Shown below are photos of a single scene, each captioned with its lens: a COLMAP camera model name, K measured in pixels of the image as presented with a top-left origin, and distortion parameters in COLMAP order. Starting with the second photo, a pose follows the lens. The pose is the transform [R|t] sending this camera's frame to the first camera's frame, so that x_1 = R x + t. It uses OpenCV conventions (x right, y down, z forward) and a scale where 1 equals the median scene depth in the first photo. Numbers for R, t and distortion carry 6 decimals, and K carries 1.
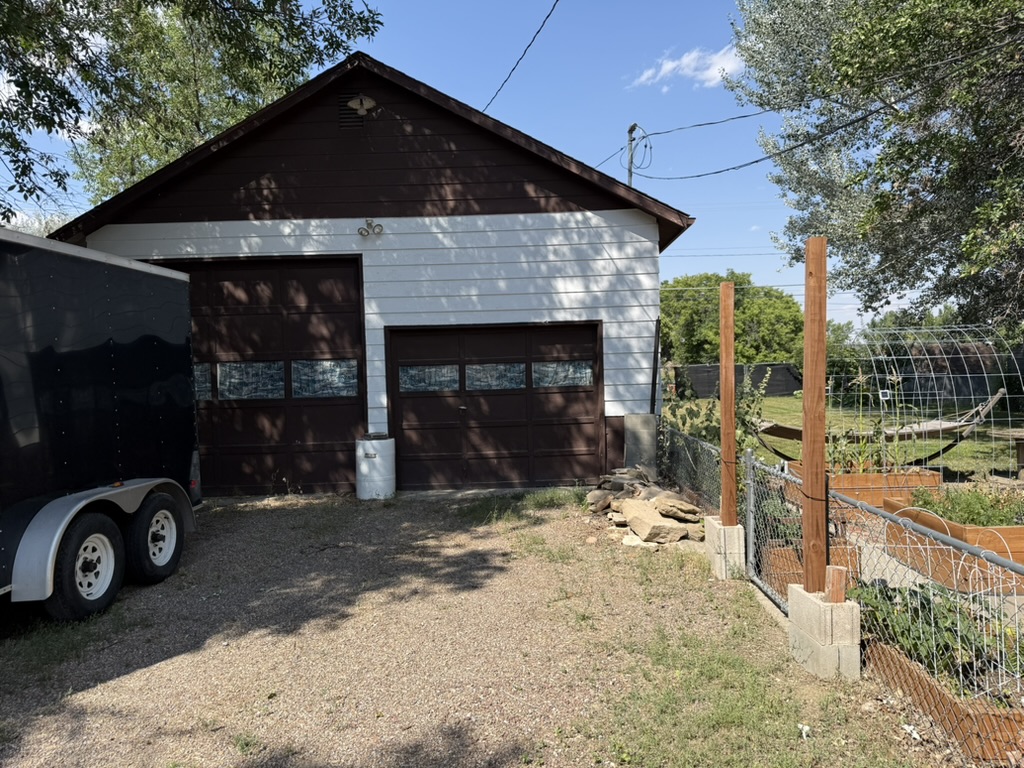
lens RADIAL K [[722.3, 0, 510.4], [0, 722.3, 388.5], [0, 0, 1]] dist [0.155959, -0.274236]
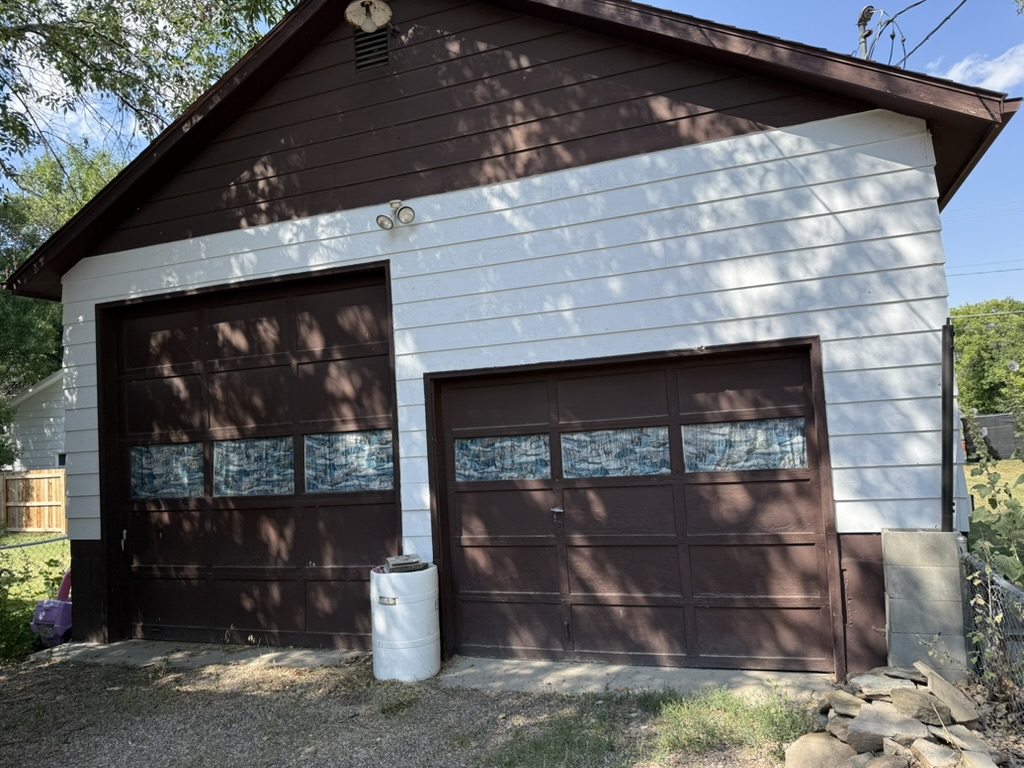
lens RADIAL K [[722.3, 0, 510.4], [0, 722.3, 388.5], [0, 0, 1]] dist [0.155959, -0.274236]
pose [[0.947750, -0.048909, -0.315243, 0.082097], [0.022750, 0.996024, -0.086136, -0.020059], [0.318203, 0.074464, 0.945094, 0.454715]]
